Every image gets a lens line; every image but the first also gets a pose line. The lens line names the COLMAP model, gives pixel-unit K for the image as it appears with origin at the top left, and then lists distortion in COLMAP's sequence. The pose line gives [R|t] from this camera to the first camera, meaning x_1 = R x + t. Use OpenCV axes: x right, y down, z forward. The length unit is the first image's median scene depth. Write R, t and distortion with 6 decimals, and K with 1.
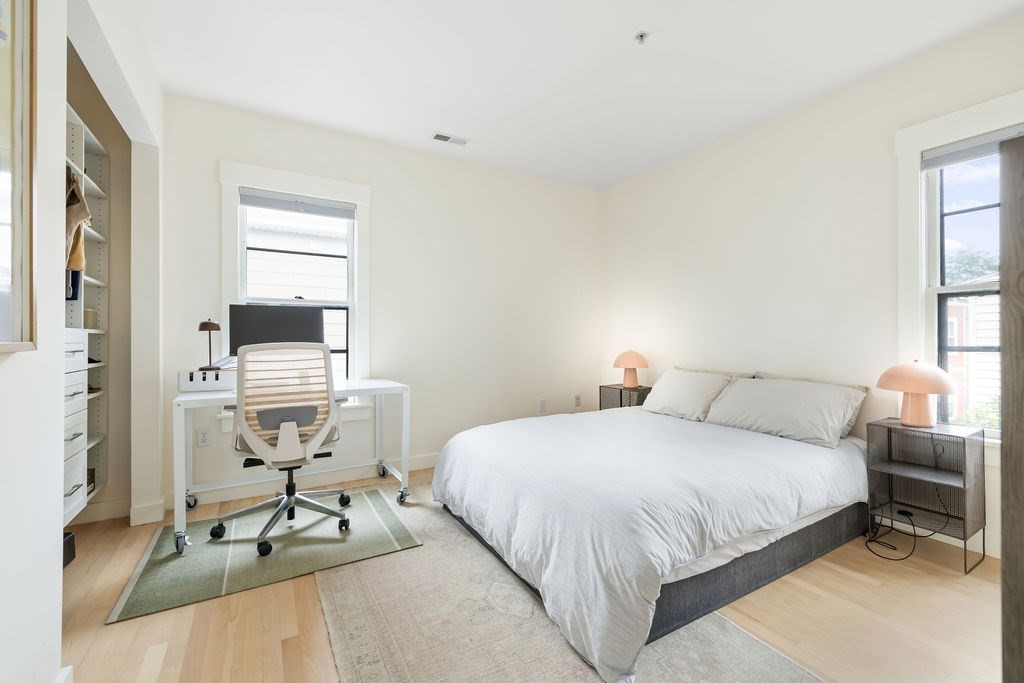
lens RADIAL K [[439.1, 0, 505.1], [0, 439.1, 341.3], [0, 0, 1]] dist [-0.000838, -0.000275]
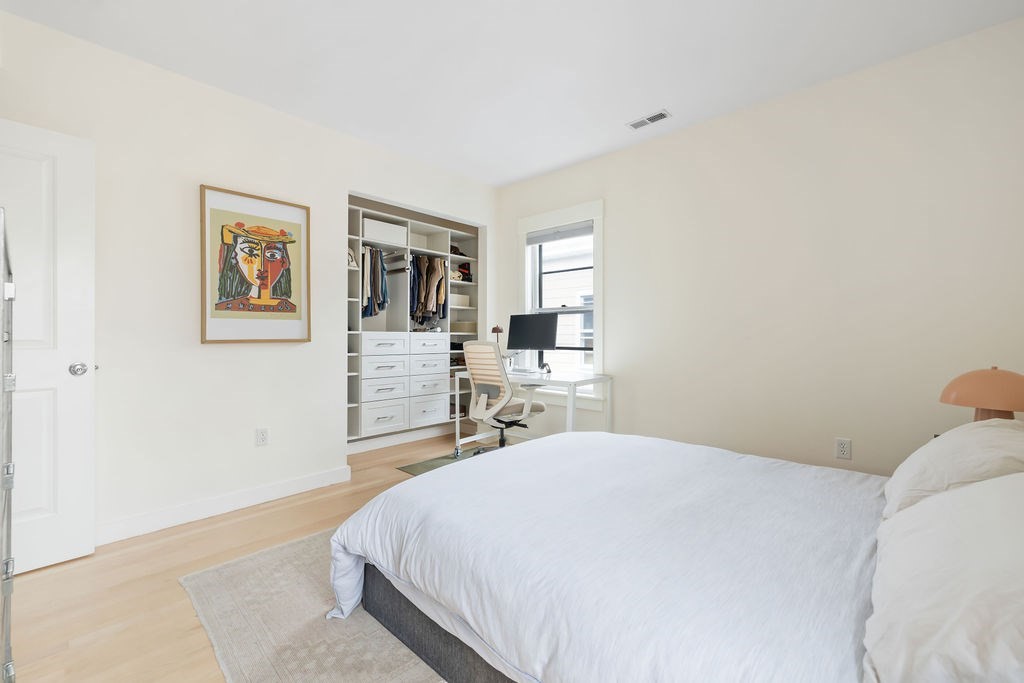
lens RADIAL K [[439.1, 0, 505.1], [0, 439.1, 341.3], [0, 0, 1]] dist [-0.000838, -0.000275]
pose [[0.269241, 0.009887, -0.963022, 0.821544], [-0.010988, 0.999914, 0.007194, -0.004648], [0.963010, 0.008645, 0.269327, 0.574580]]
